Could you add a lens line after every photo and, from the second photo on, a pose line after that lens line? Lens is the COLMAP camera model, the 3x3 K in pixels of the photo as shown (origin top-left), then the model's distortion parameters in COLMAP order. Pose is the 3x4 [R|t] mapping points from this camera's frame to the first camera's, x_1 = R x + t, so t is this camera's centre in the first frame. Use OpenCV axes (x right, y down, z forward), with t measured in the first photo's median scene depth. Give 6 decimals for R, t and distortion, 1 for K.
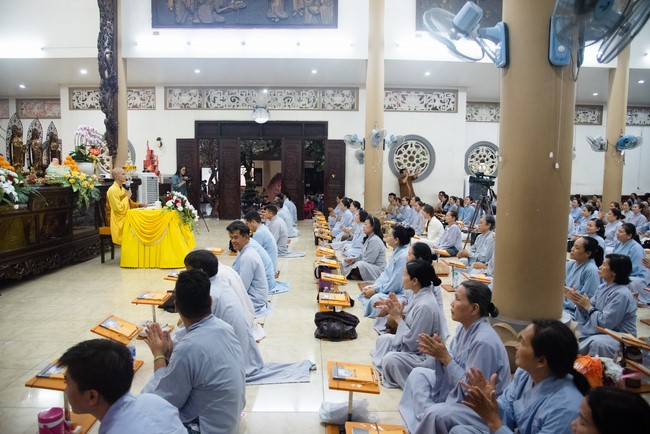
lens RADIAL K [[446.0, 0, 324.9], [0, 446.0, 217.1], [0, 0, 1]] dist [-0.077854, 0.009951]
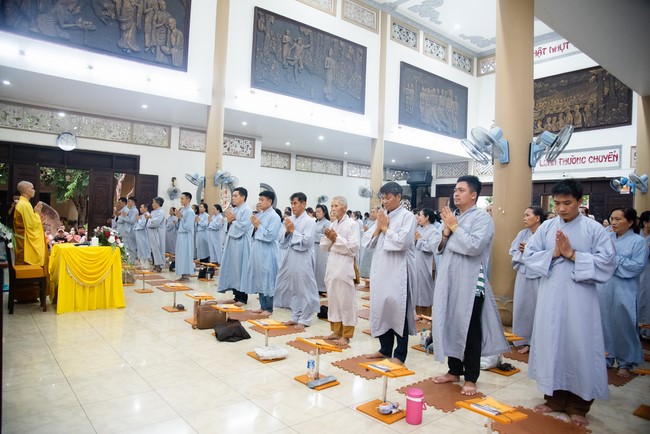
lens RADIAL K [[446.0, 0, 325.4], [0, 446.0, 217.4], [0, 0, 1]] dist [-0.077854, 0.009951]
pose [[0.771156, 0.014460, 0.636483, -0.370542], [0.033044, 0.997485, -0.062697, -0.006580], [-0.635789, 0.069381, 0.768739, 0.006844]]
